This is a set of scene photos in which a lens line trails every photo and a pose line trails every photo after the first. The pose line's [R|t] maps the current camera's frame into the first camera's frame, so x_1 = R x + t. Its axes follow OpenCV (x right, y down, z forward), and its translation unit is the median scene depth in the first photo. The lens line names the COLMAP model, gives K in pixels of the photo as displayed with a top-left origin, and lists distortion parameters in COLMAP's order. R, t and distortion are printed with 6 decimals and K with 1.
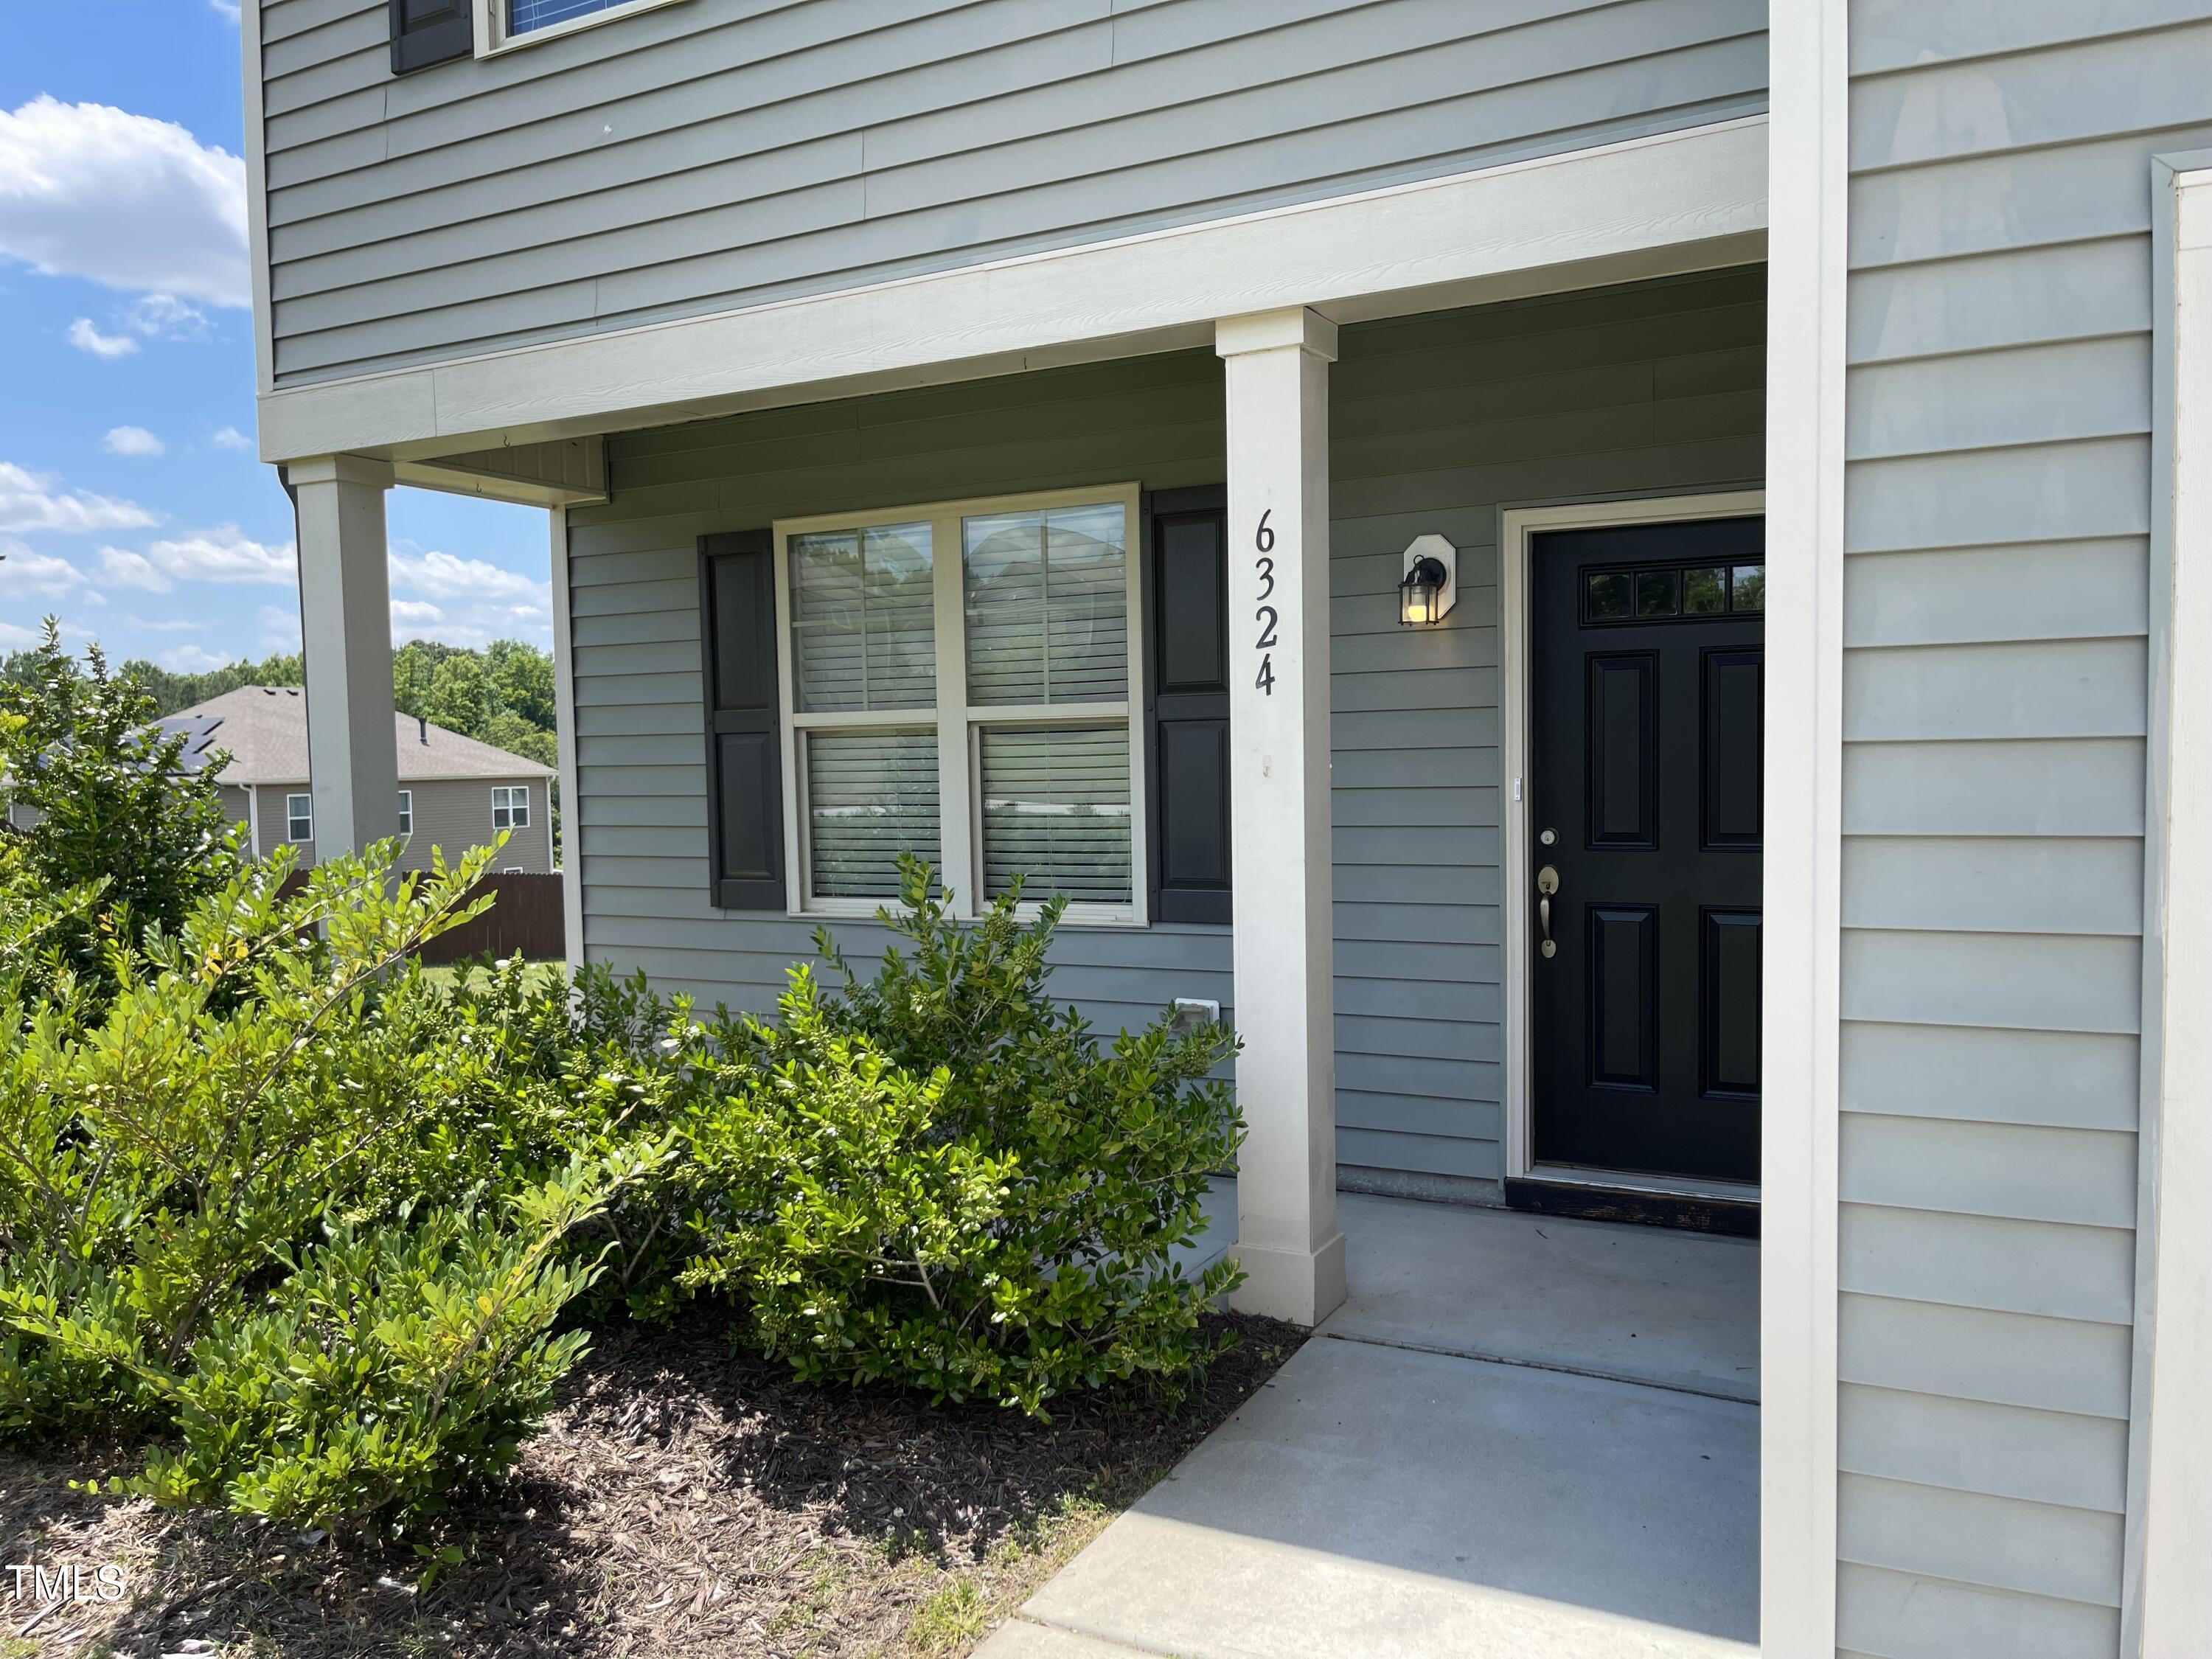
lens RADIAL K [[1659.6, 0, 1141.0], [0, 1659.6, 866.1], [0, 0, 1]] dist [0.000907, -0.083418]
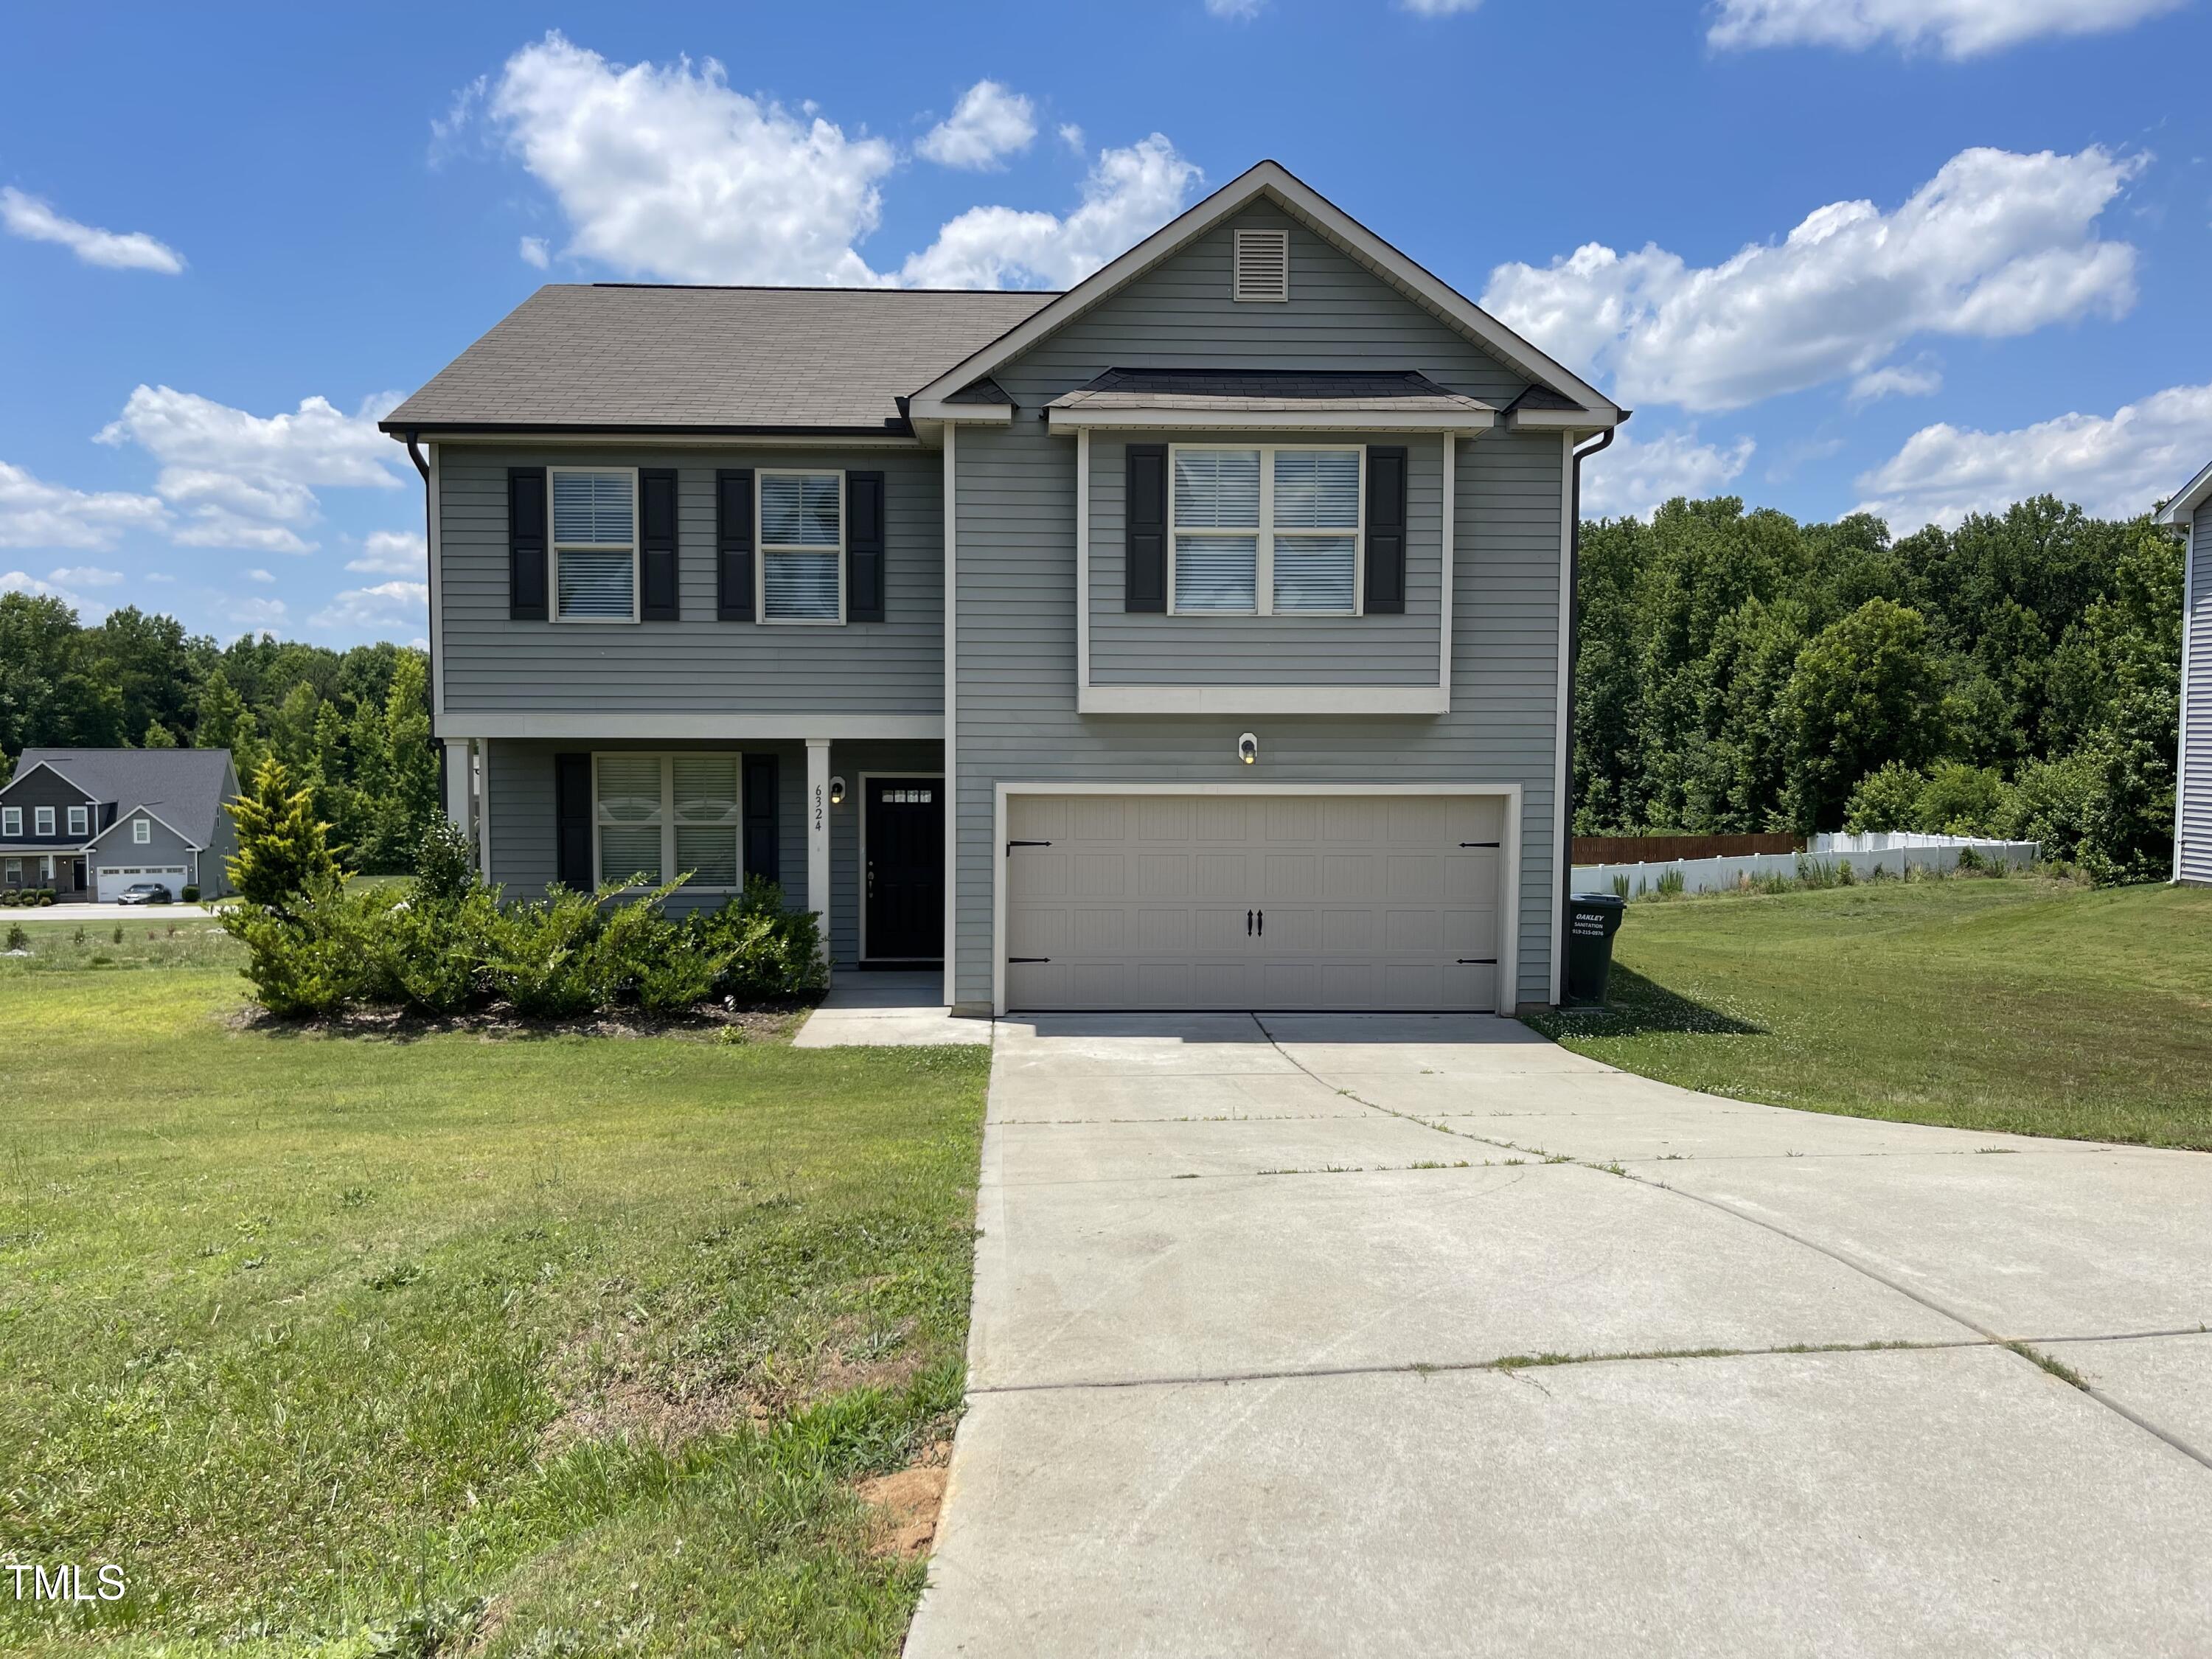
lens RADIAL K [[1671.3, 0, 1120.6], [0, 1671.3, 816.9], [0, 0, 1]] dist [0.068719, -0.088057]
pose [[0.867233, -0.001241, 0.497901, -1.063756], [0.010630, 0.999815, -0.016022, -0.053600], [-0.497789, 0.019187, 0.867086, -2.345171]]
